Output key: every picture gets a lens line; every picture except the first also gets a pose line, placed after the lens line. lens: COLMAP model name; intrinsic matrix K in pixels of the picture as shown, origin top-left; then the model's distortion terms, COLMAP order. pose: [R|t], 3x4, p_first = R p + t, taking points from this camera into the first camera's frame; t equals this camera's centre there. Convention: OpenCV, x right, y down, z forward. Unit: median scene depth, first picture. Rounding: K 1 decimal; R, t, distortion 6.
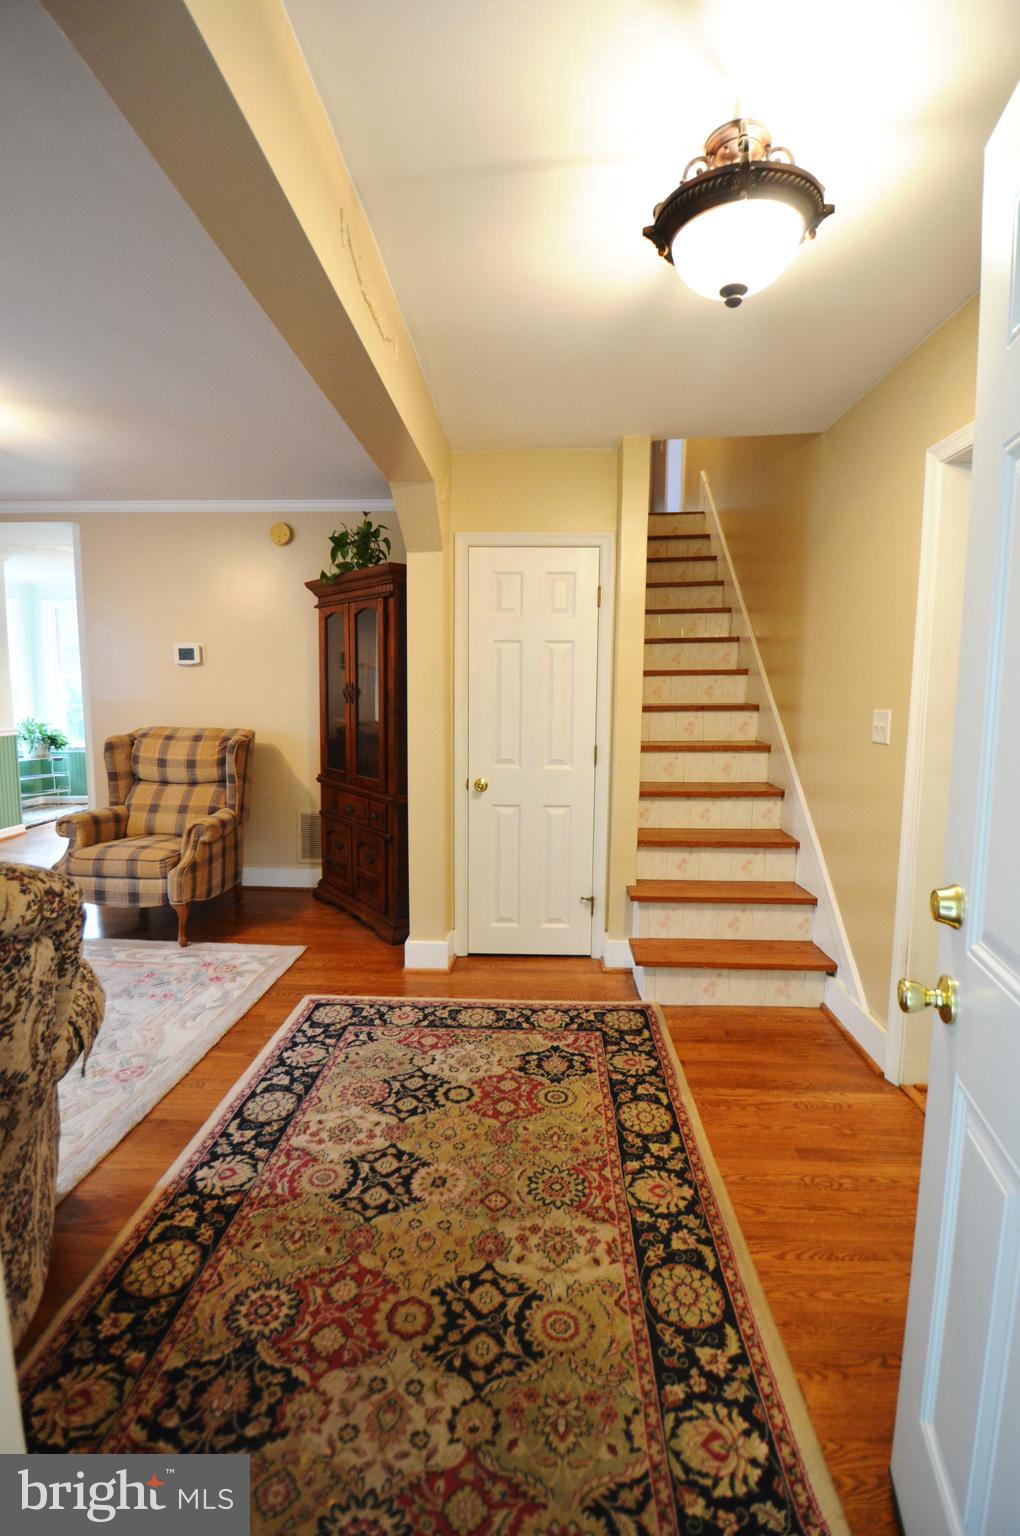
lens RADIAL K [[685.6, 0, 504.7], [0, 685.6, 747.7], [0, 0, 1]] dist [0.011741, -0.024367]
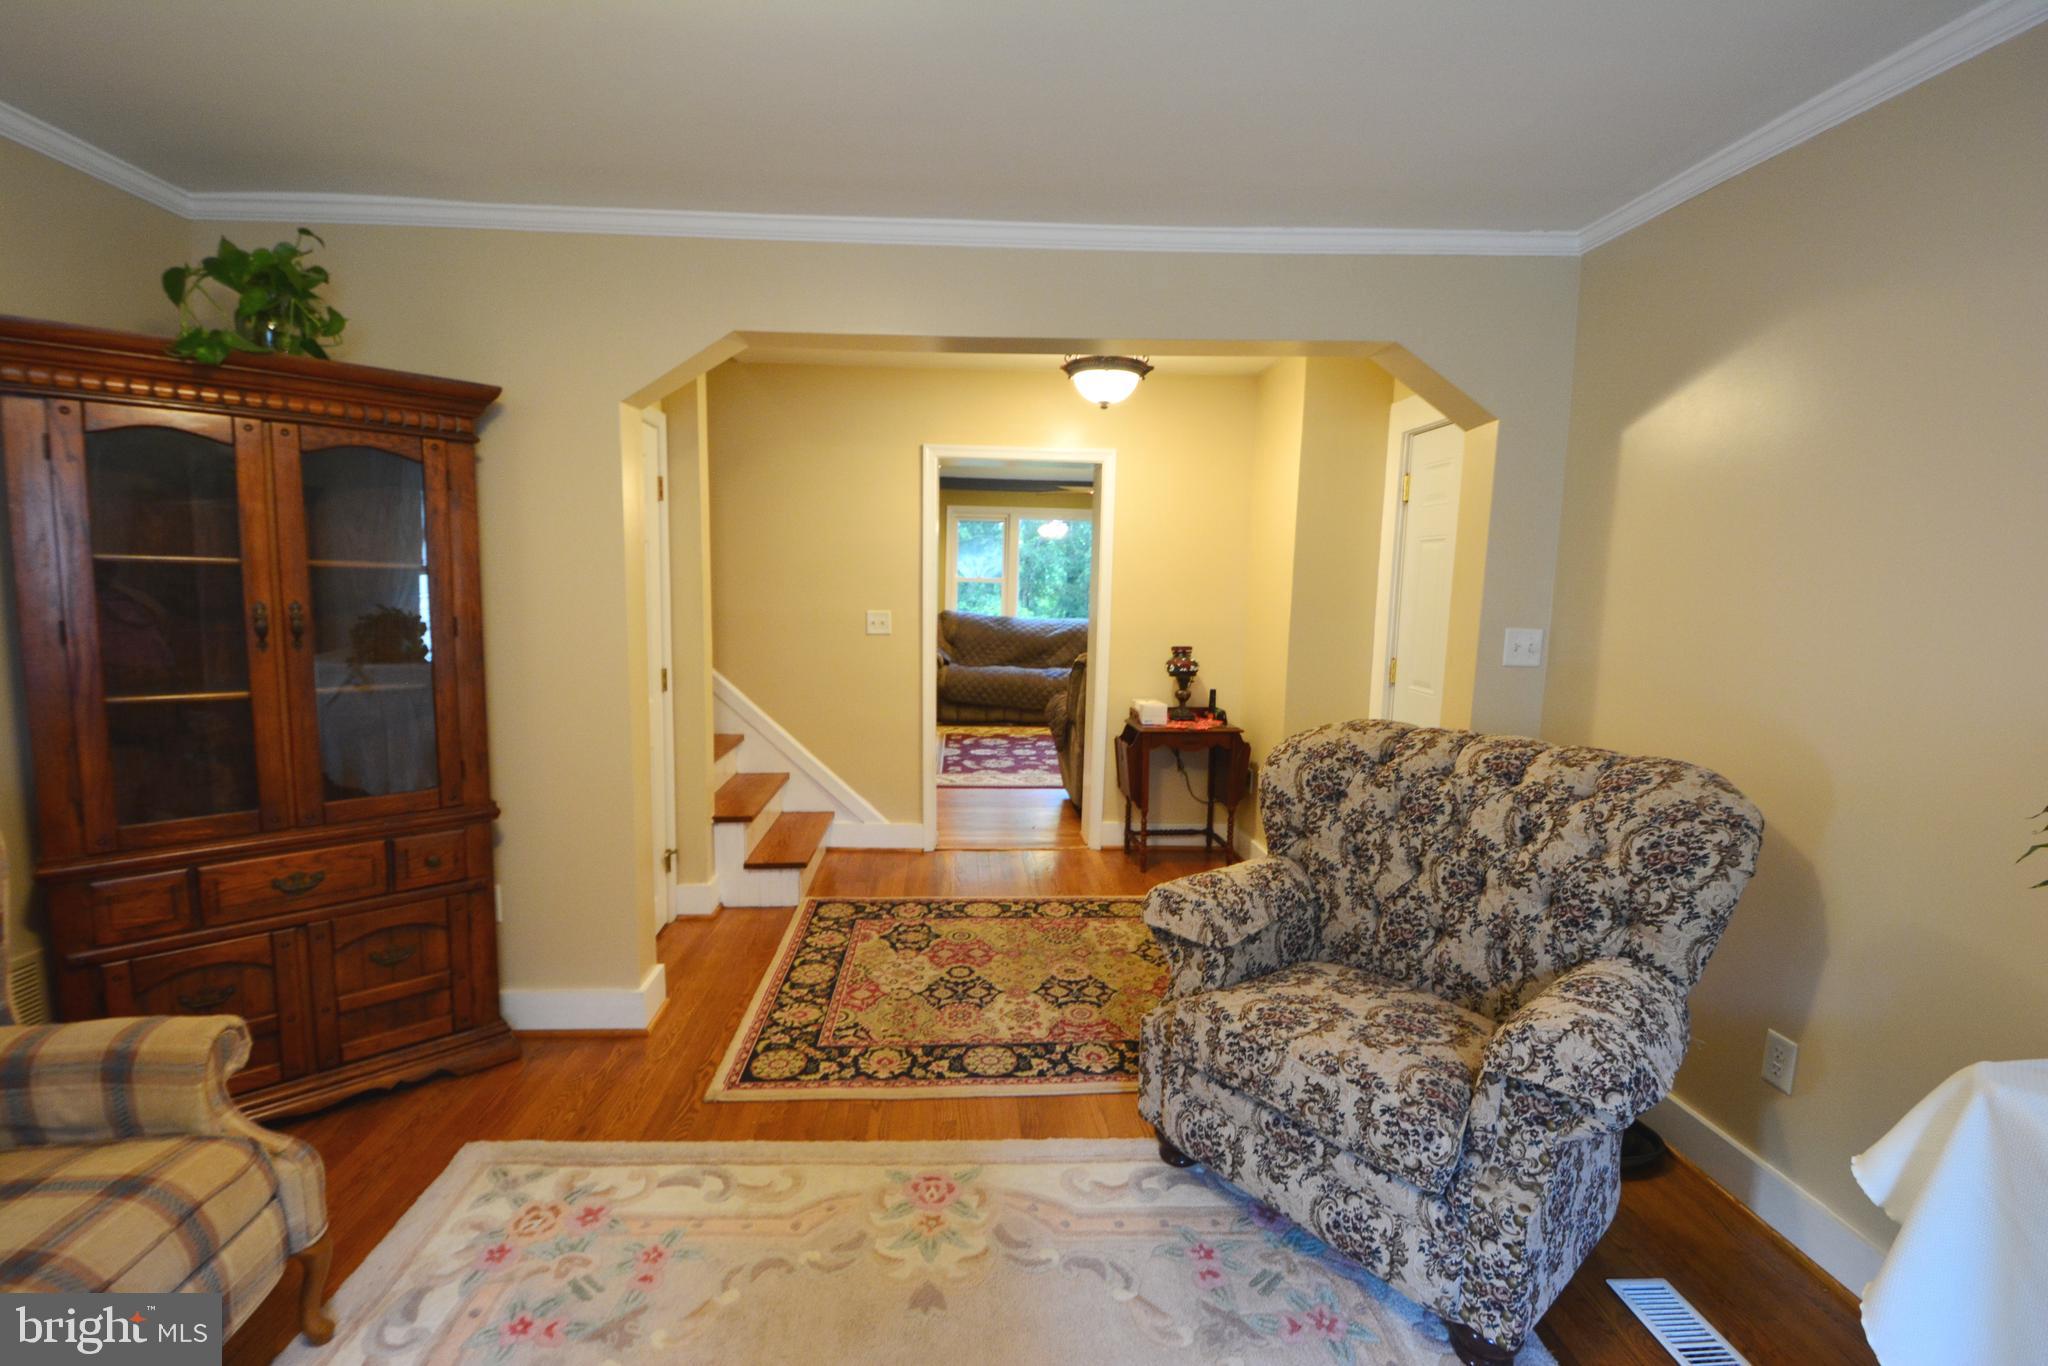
lens RADIAL K [[895.8, 0, 1011.0], [0, 895.8, 689.6], [0, 0, 1]] dist [0.012938, -0.022580]
pose [[-0.110052, -0.132766, 0.985019, -1.095949], [0.070090, 0.987535, 0.140936, -0.112997], [-0.991451, 0.084550, -0.099375, 0.771494]]
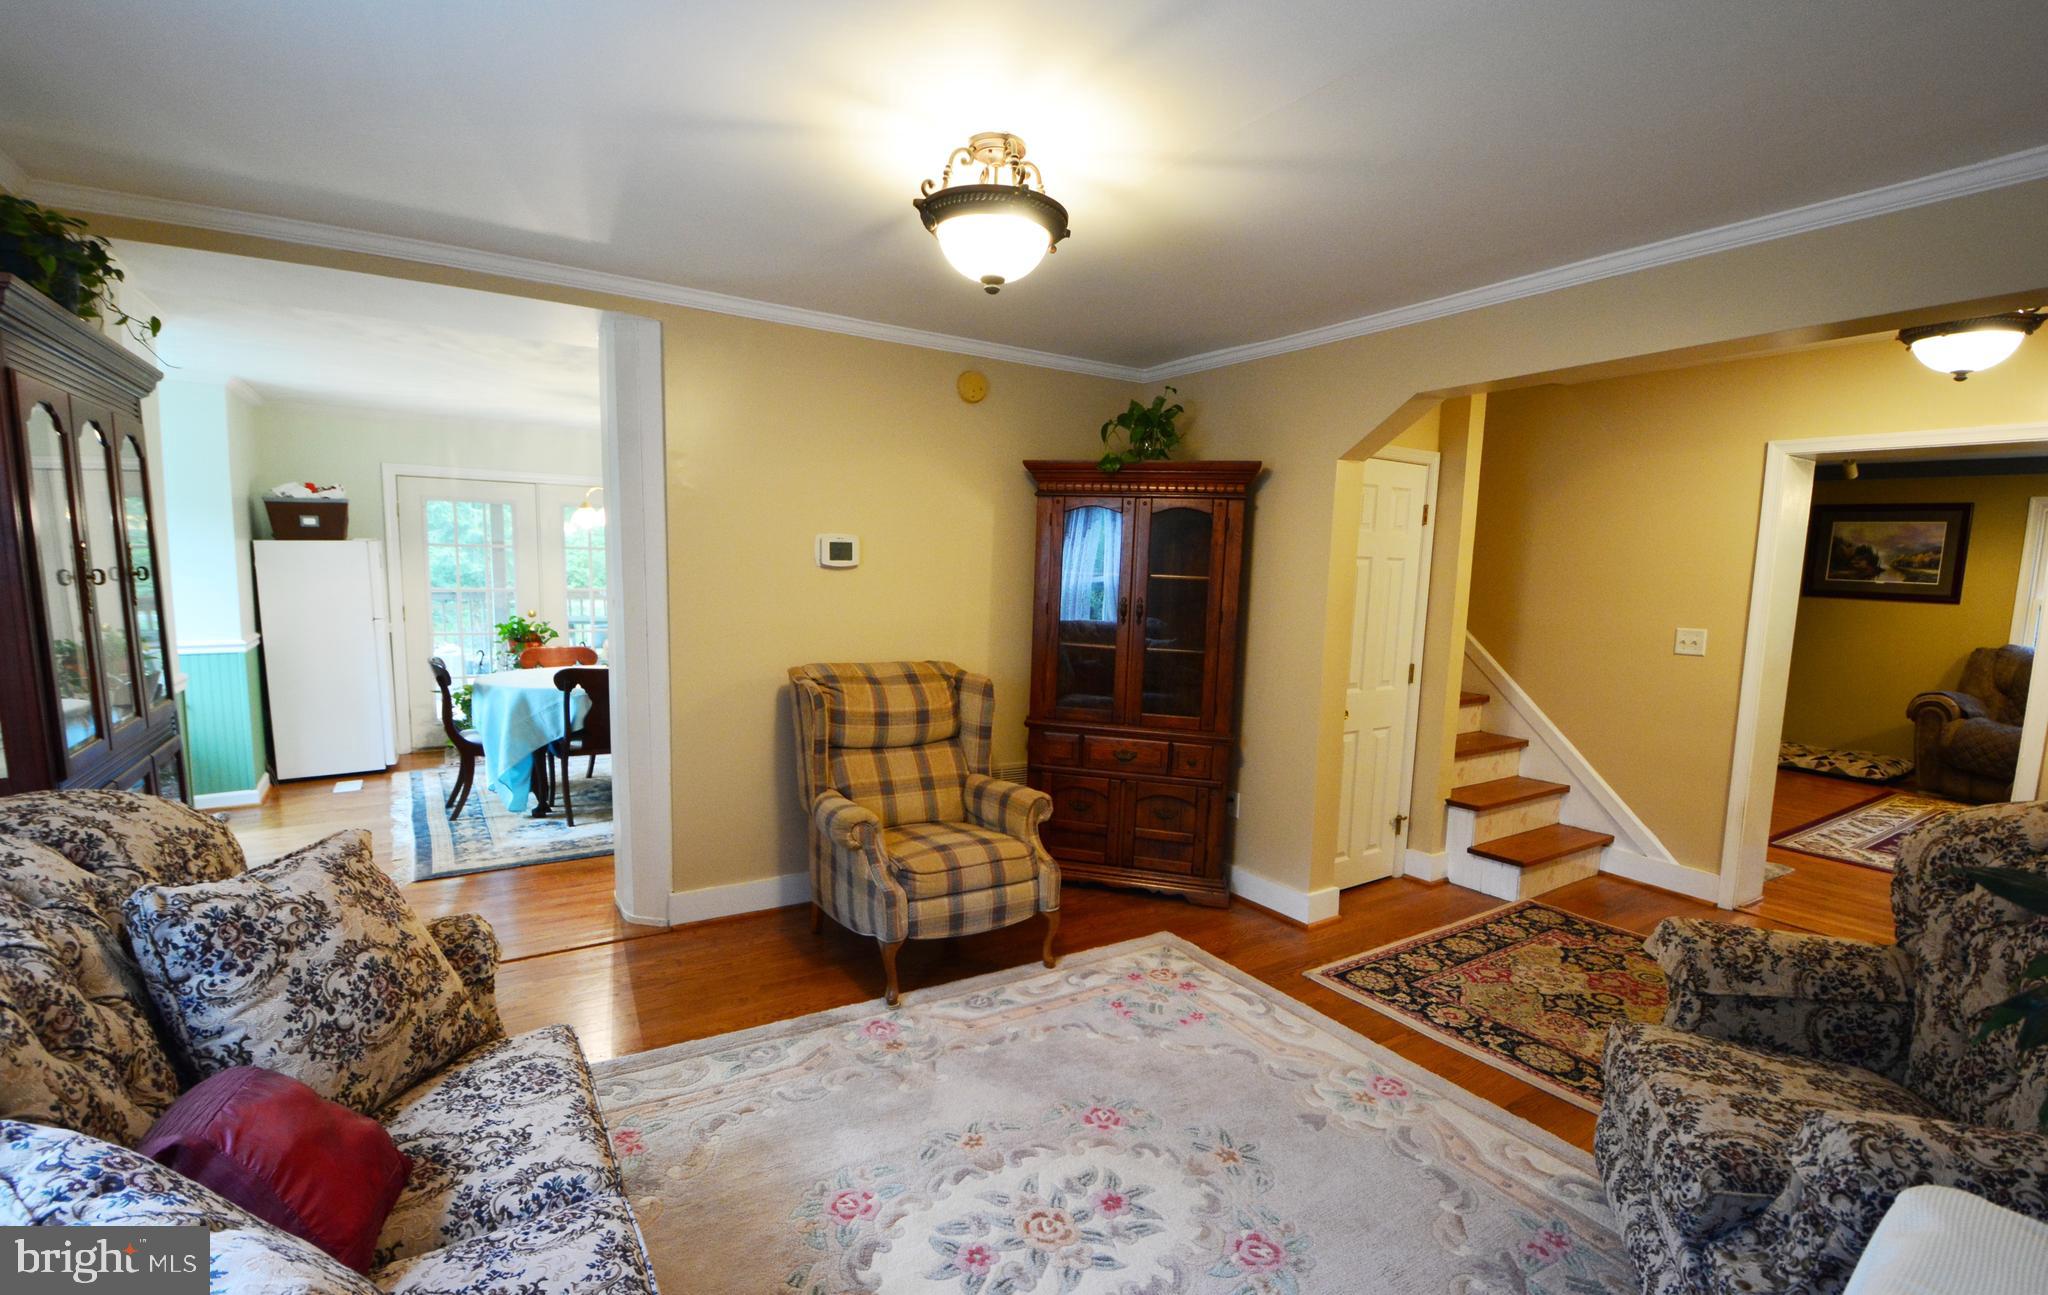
lens RADIAL K [[909.0, 0, 996.7], [0, 909.0, 672.1], [0, 0, 1]] dist [0.000894, -0.015597]
pose [[0.821459, -0.054691, 0.567640, -1.233593], [0.034528, 0.998334, 0.046221, -0.081586], [-0.569222, -0.018369, 0.821979, 0.290587]]
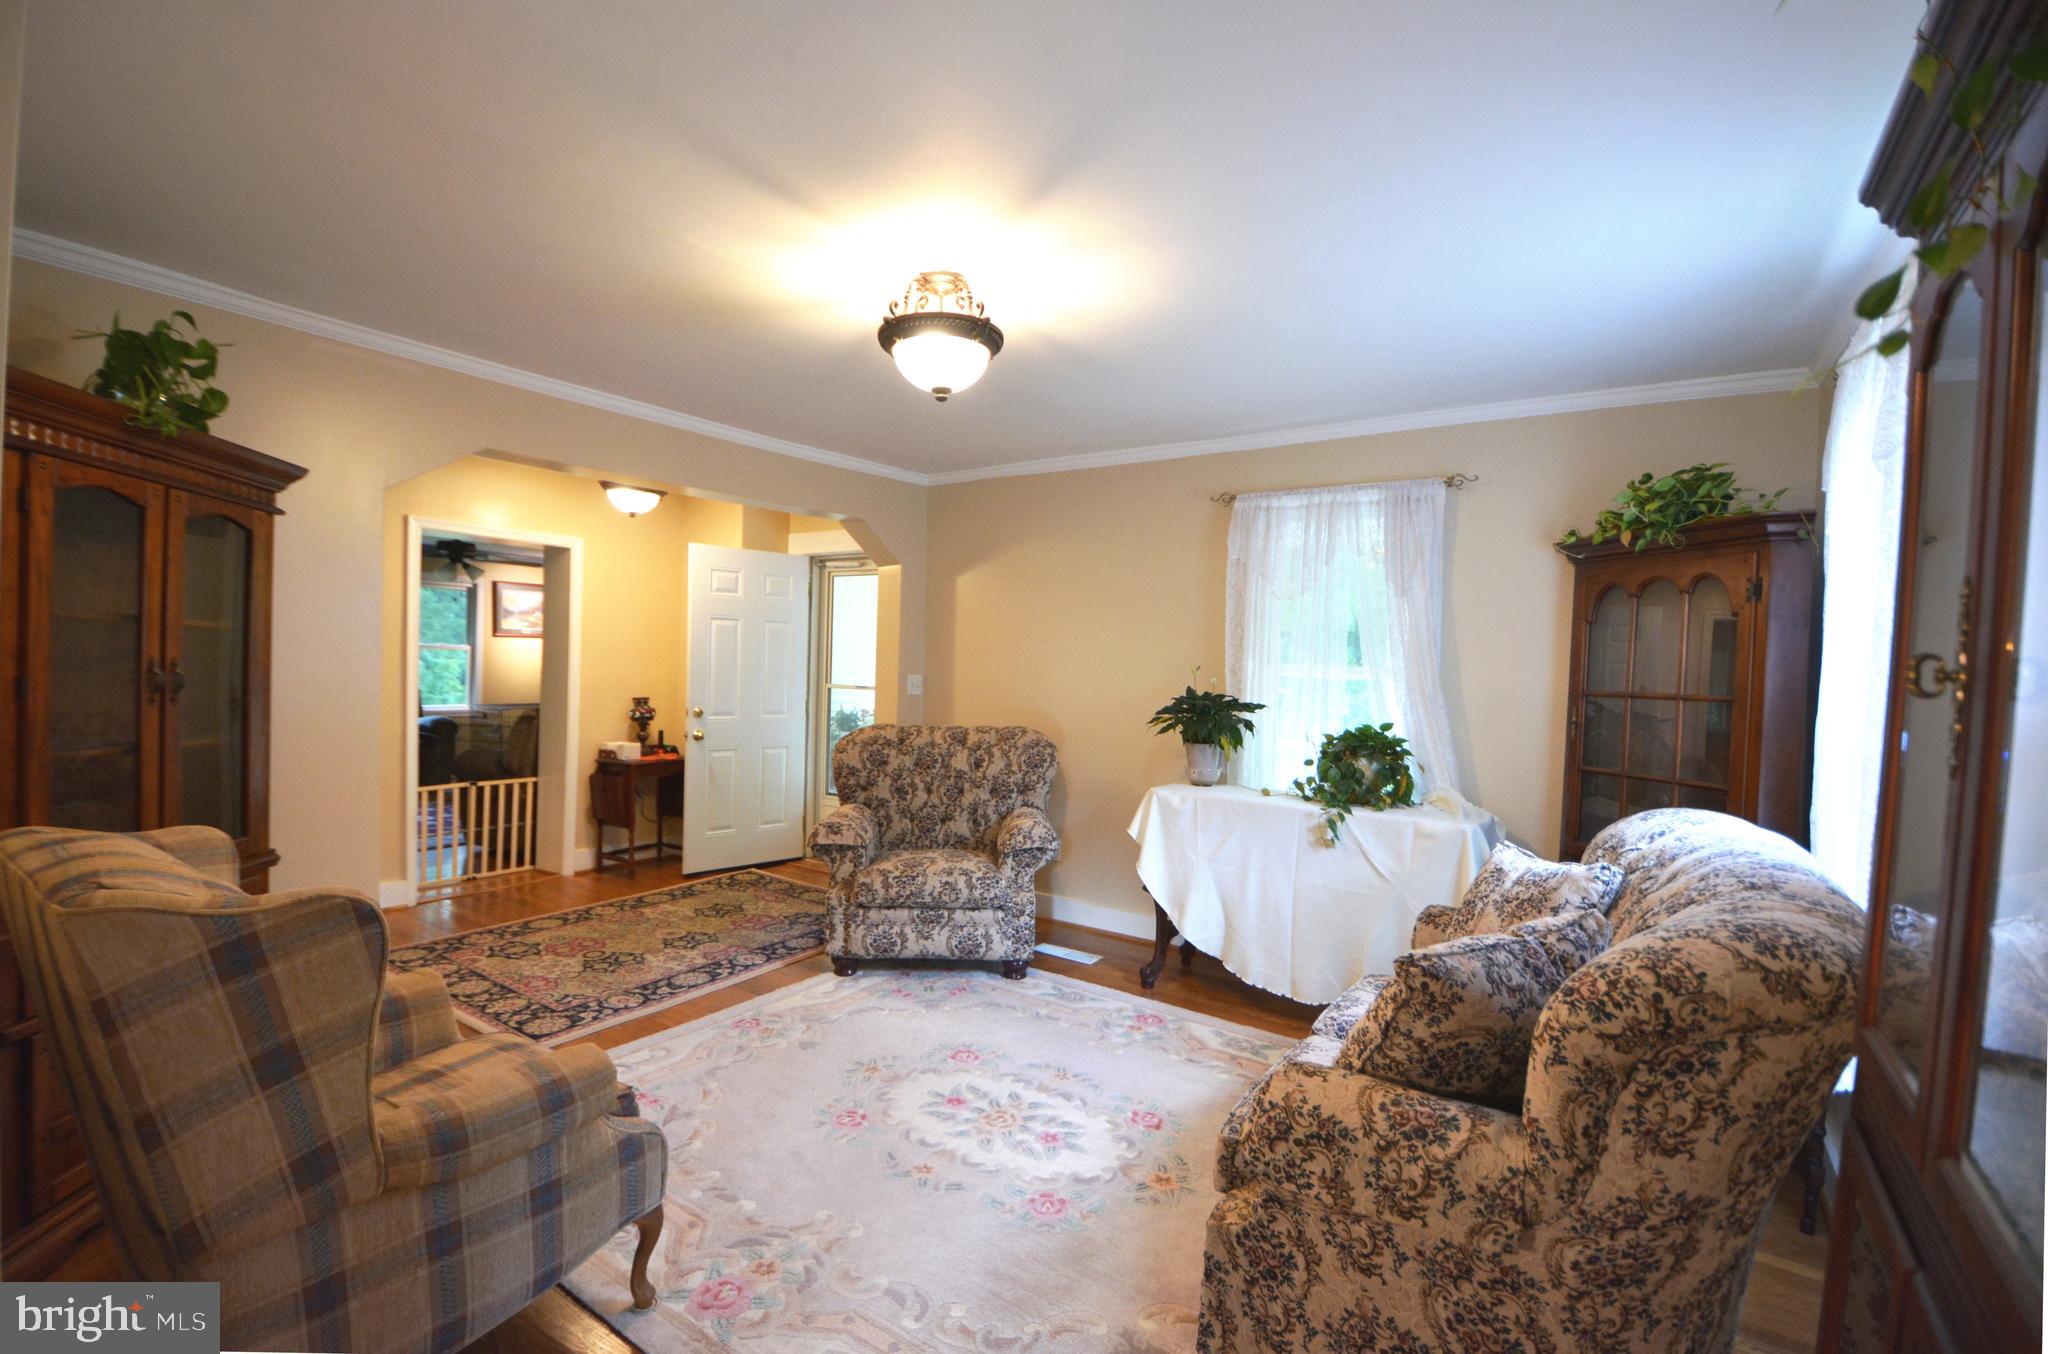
lens RADIAL K [[905.6, 0, 1003.3], [0, 905.6, 682.1], [0, 0, 1]] dist [0.021138, -0.030596]
pose [[-0.849474, -0.041560, 0.525991, -1.308519], [0.013830, 0.994797, 0.100938, -0.170139], [-0.527449, 0.093019, -0.844479, 1.566439]]
